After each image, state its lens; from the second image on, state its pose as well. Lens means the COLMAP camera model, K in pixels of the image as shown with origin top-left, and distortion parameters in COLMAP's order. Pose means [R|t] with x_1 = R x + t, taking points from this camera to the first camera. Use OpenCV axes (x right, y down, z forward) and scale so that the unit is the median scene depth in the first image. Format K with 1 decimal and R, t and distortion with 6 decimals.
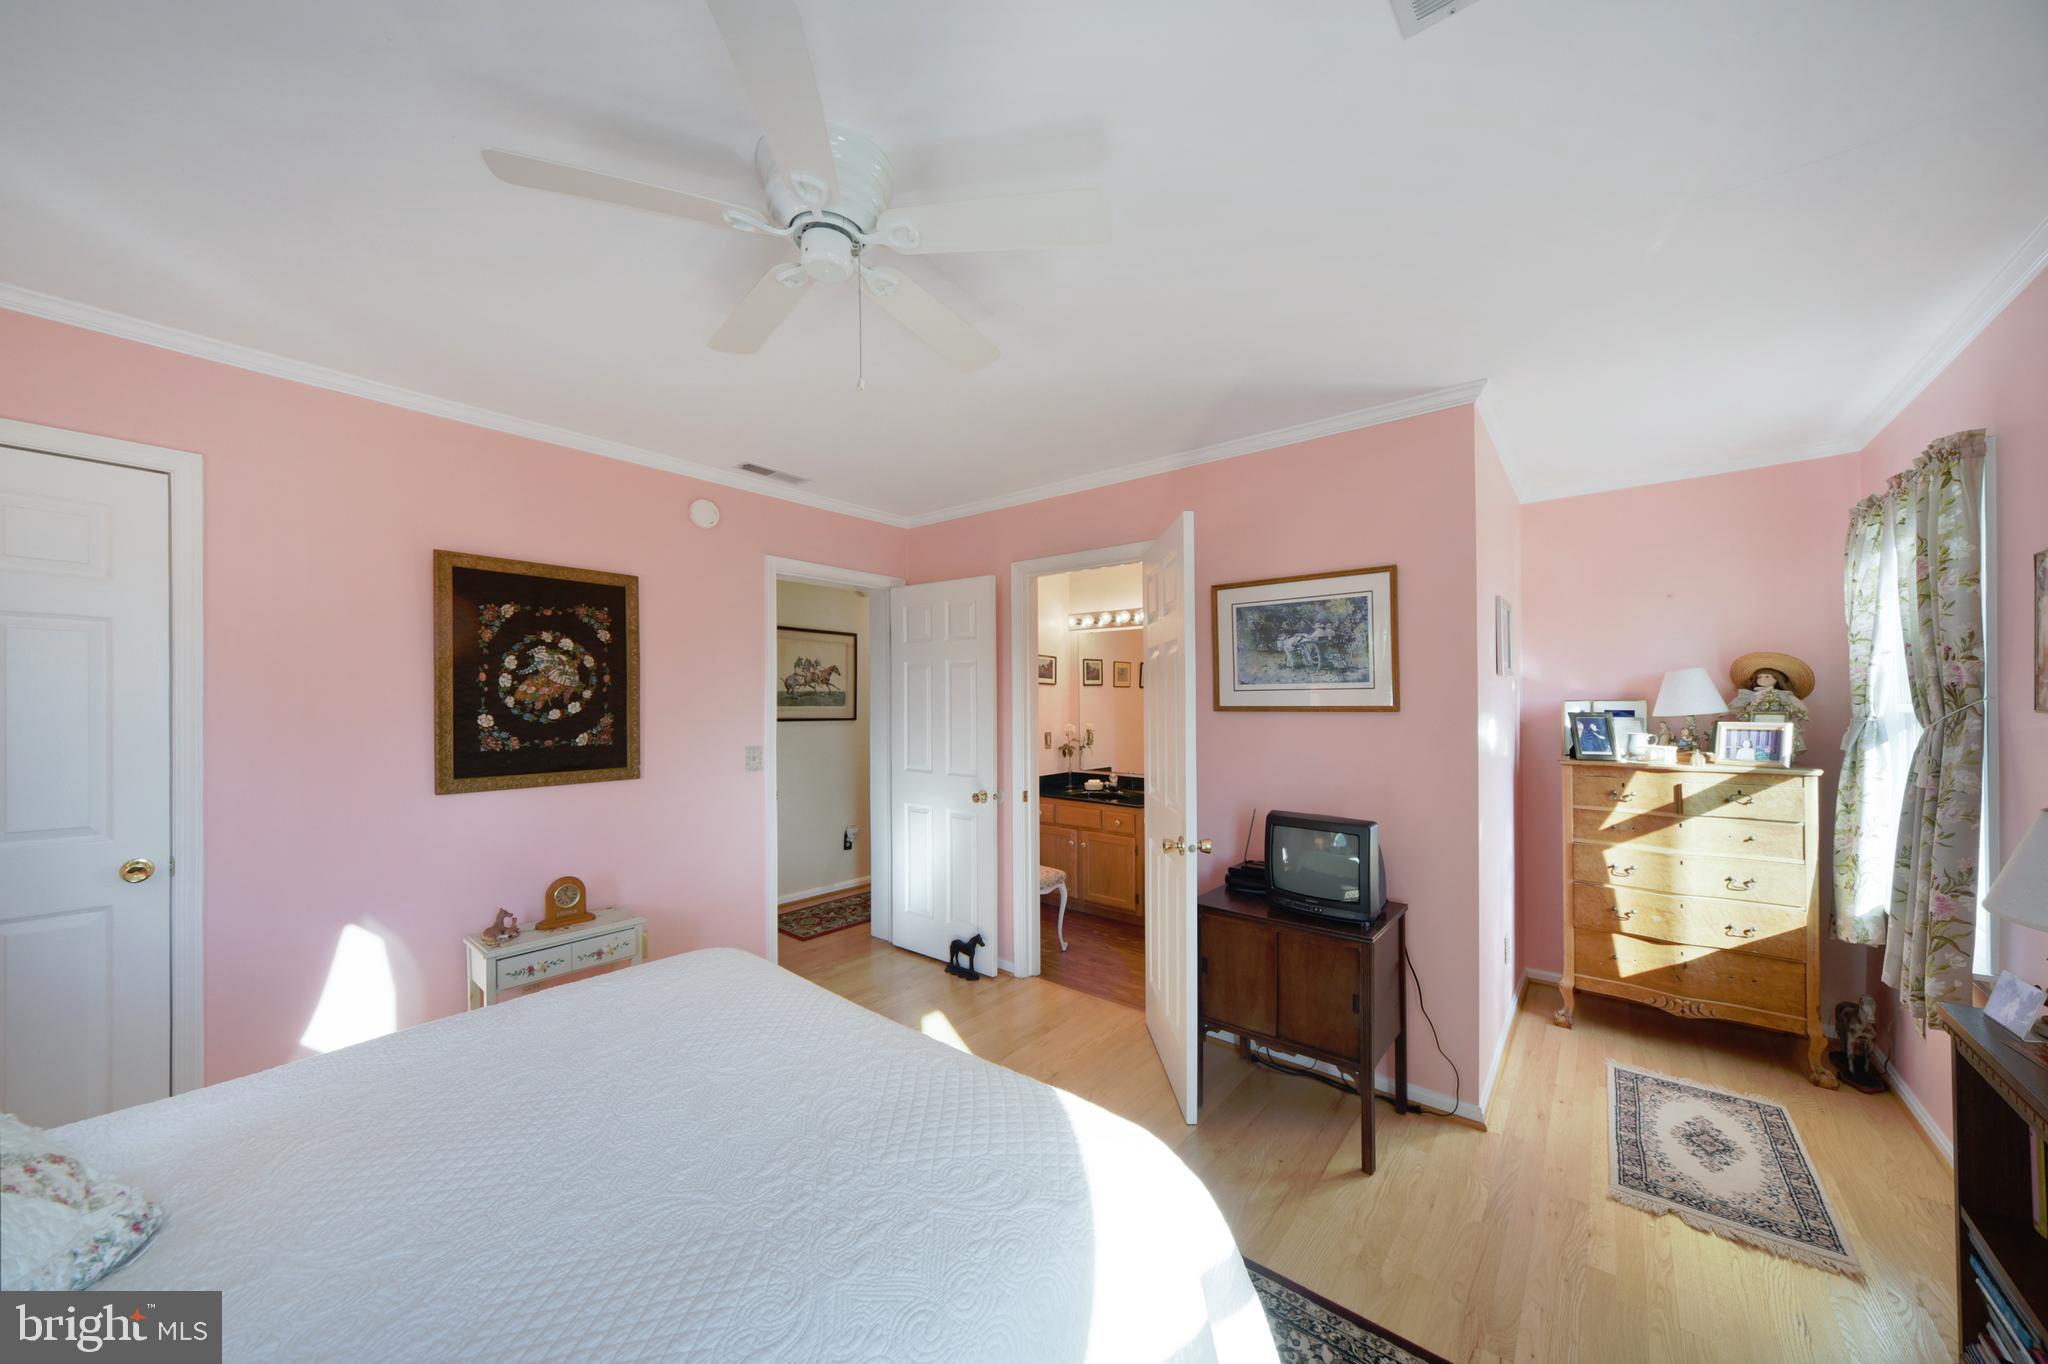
lens RADIAL K [[716.6, 0, 1022.4], [0, 716.6, 694.1], [0, 0, 1]] dist [-0.002969, -0.000218]
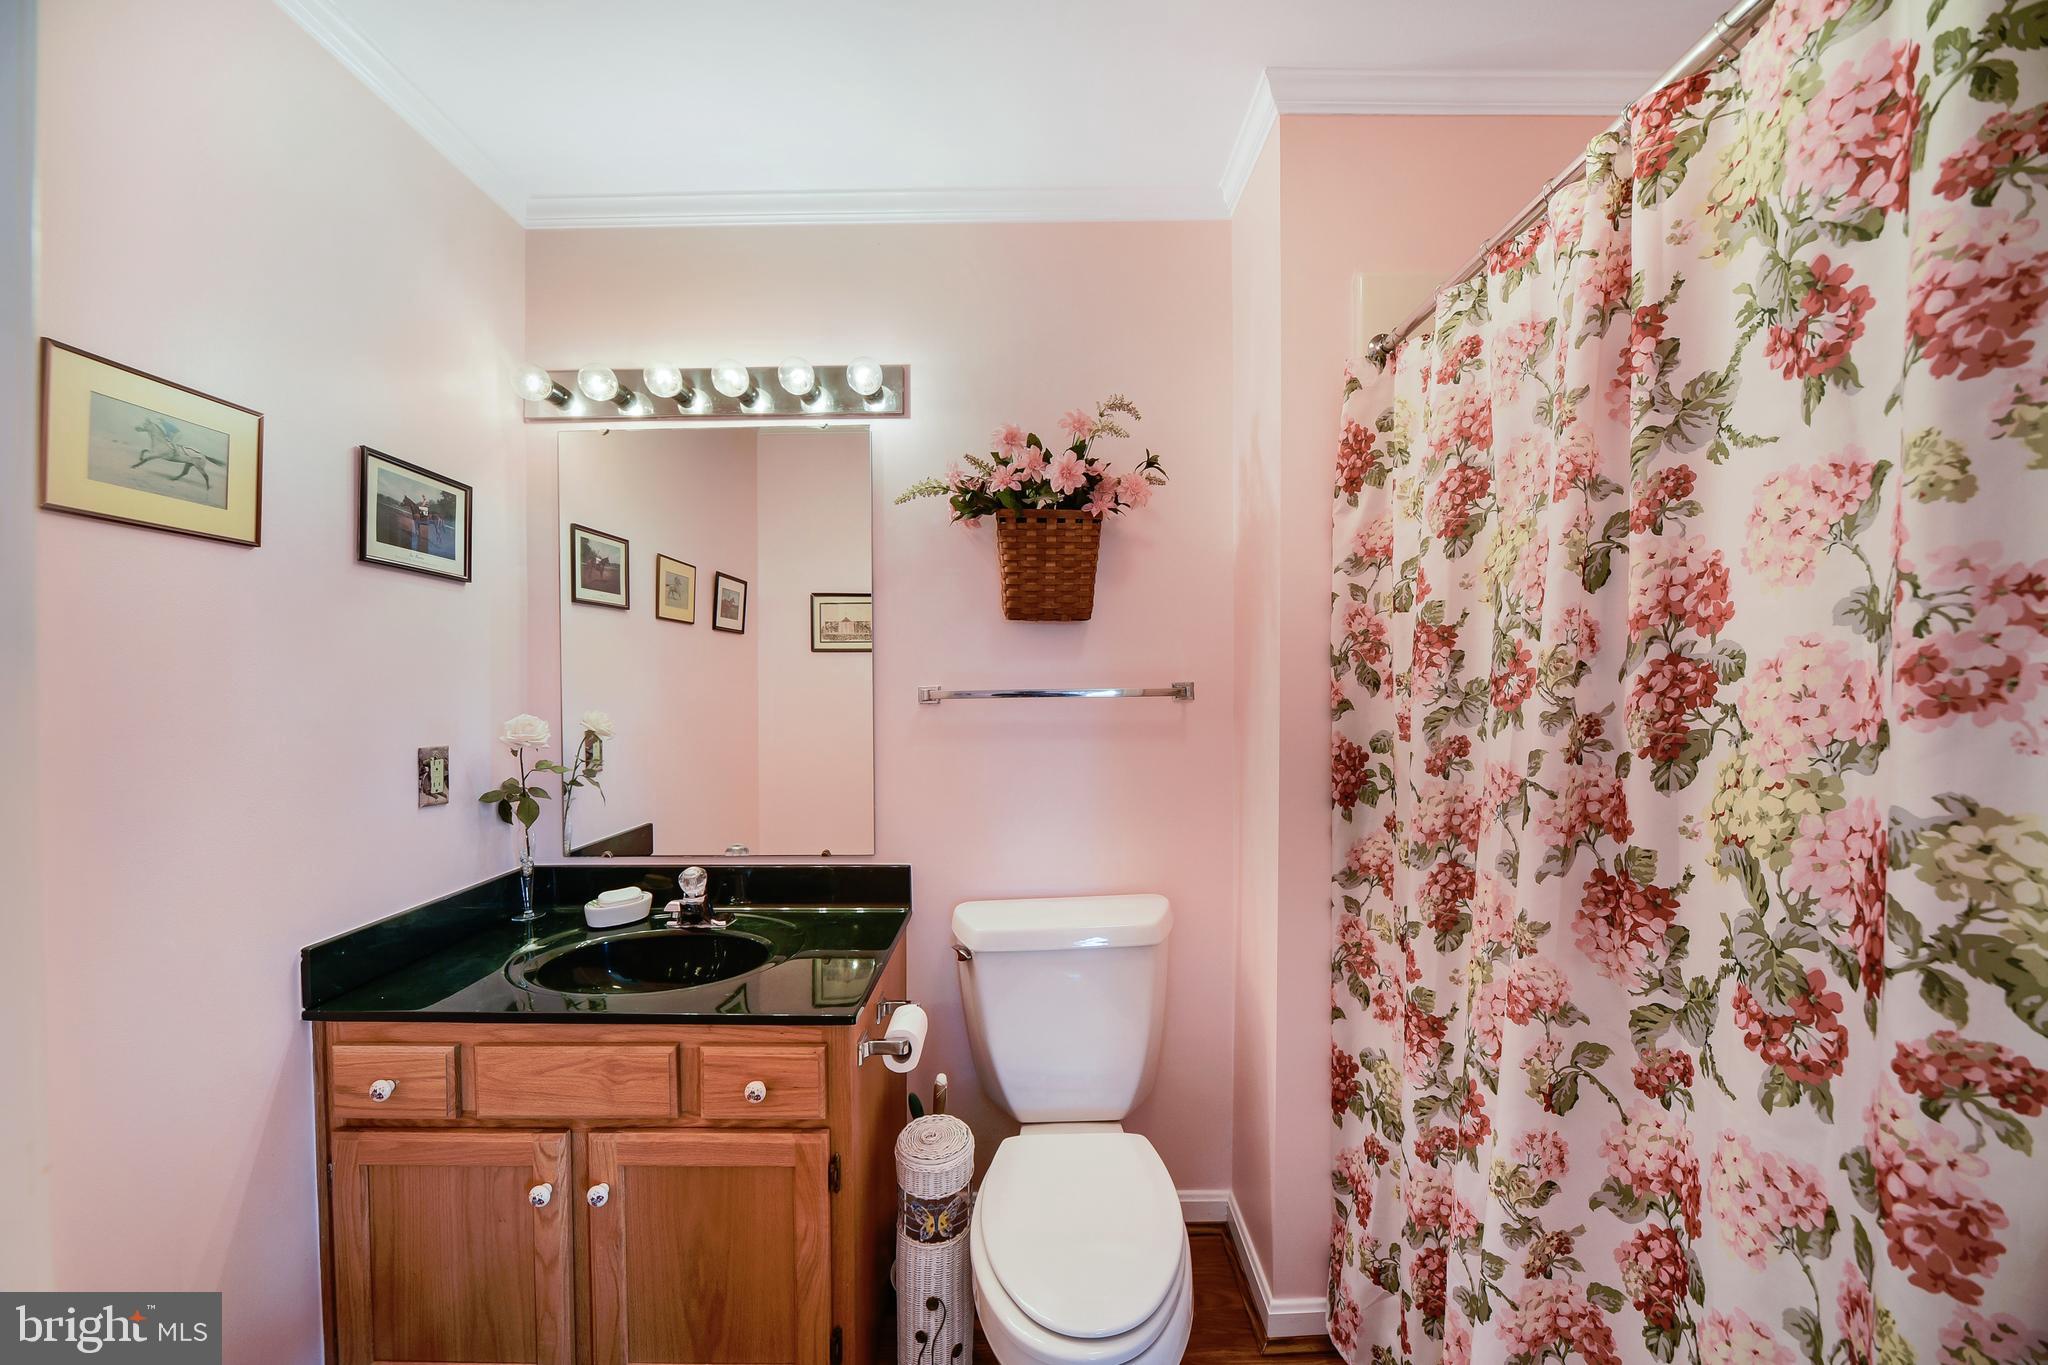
lens RADIAL K [[716.6, 0, 1023.6], [0, 716.6, 679.9], [0, 0, 1]] dist [-0.002969, -0.000218]
pose [[0.771112, -0.001307, 0.636698, 0.035416], [-0.002837, 0.999981, 0.005488, 0.023718], [-0.636693, -0.006038, 0.771094, 0.628507]]
